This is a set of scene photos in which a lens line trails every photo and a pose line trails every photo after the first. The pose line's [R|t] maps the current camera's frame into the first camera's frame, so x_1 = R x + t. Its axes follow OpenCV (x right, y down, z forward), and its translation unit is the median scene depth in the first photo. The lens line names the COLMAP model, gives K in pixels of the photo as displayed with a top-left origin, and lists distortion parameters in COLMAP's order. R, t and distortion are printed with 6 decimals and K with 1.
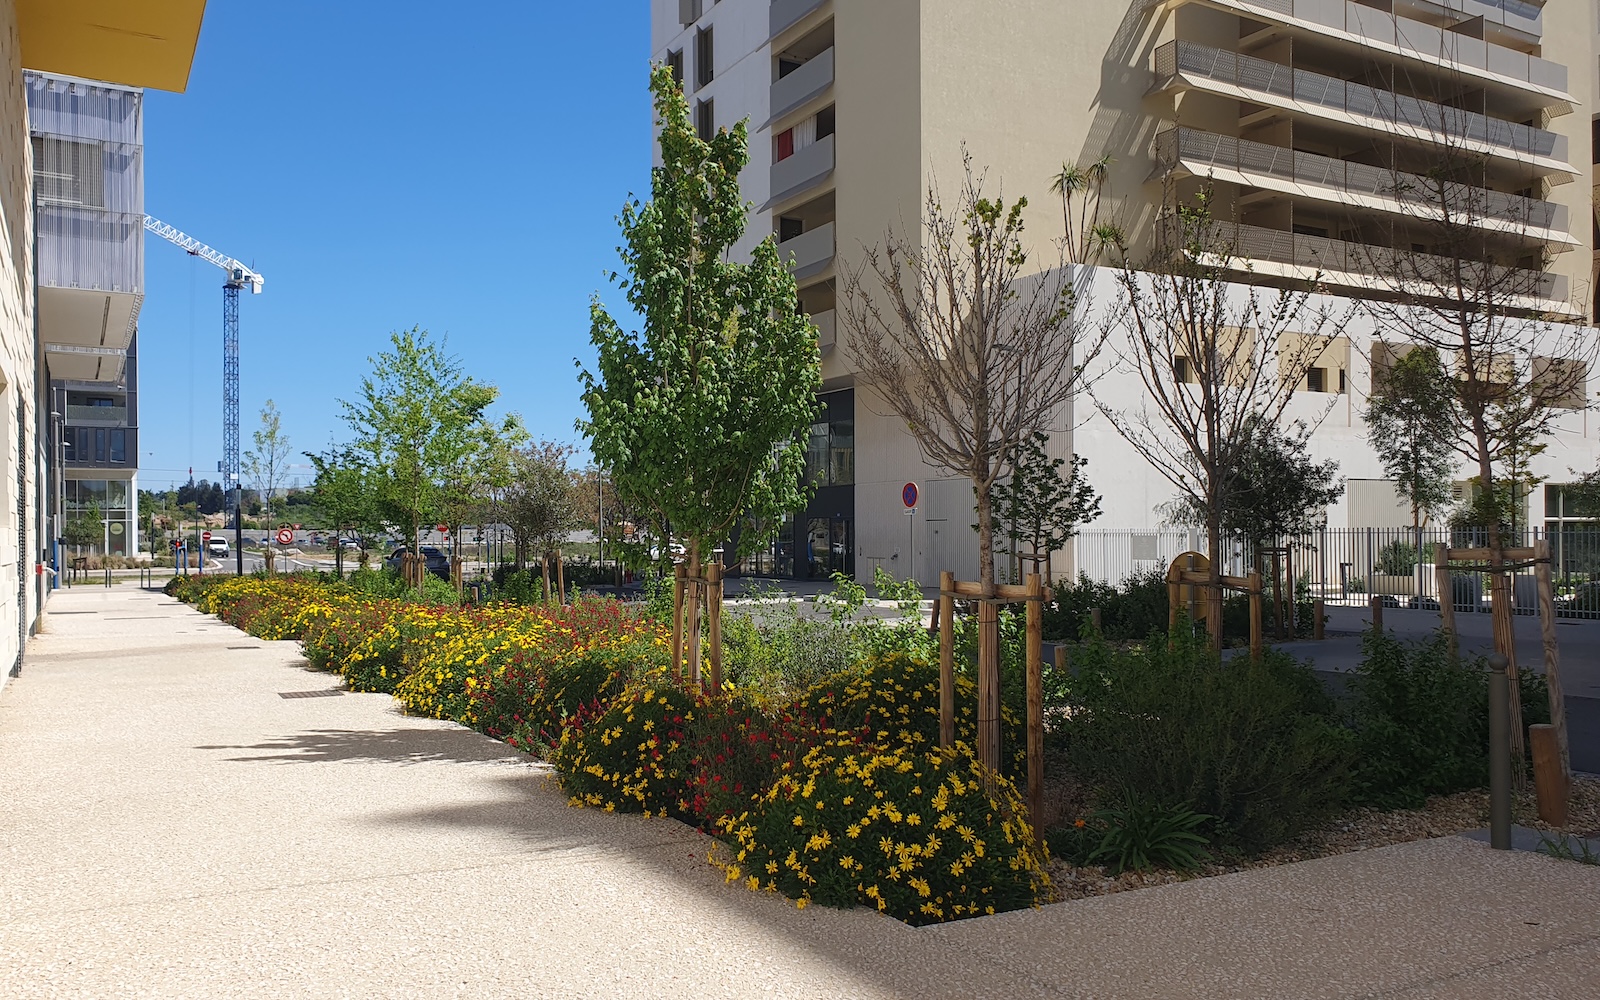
lens RADIAL K [[1254.0, 0, 799.6], [0, 1254.0, 509.3], [0, 0, 1]] dist [0.007988, 0.005041]
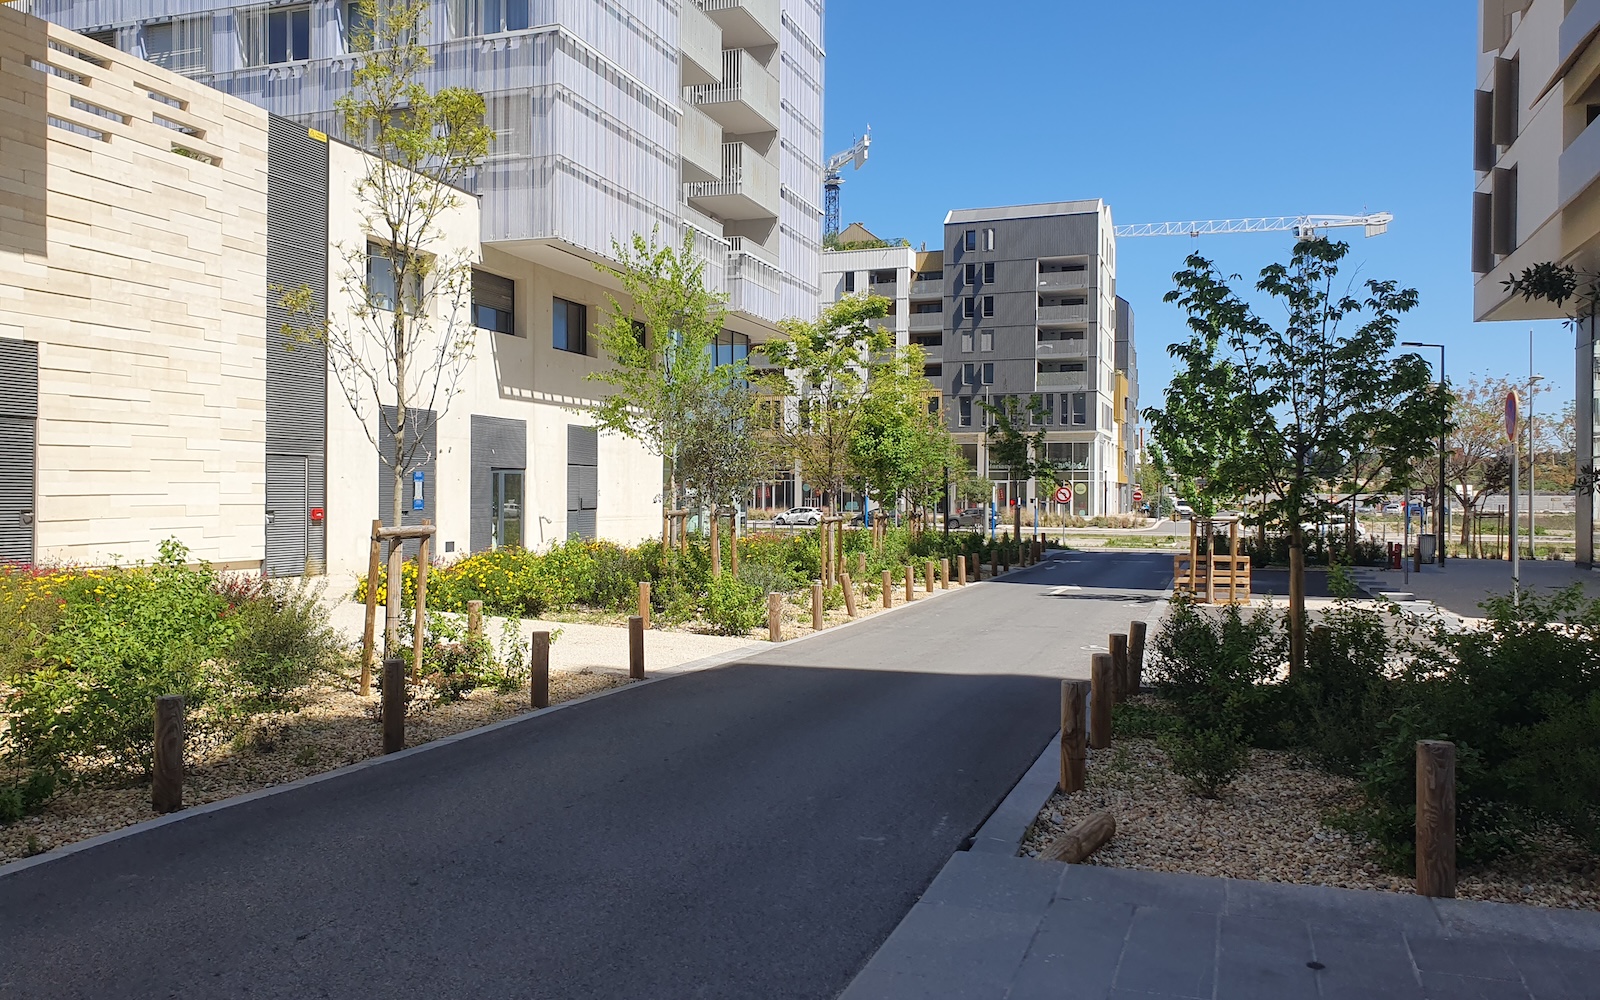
lens RADIAL K [[1254.0, 0, 797.6], [0, 1254.0, 491.6], [0, 0, 1]] dist [0.007988, 0.005041]
pose [[0.644296, 0.008574, -0.764728, 0.349322], [0.001880, 0.999916, 0.012796, 0.014579], [0.764774, -0.009682, 0.644226, 0.518876]]
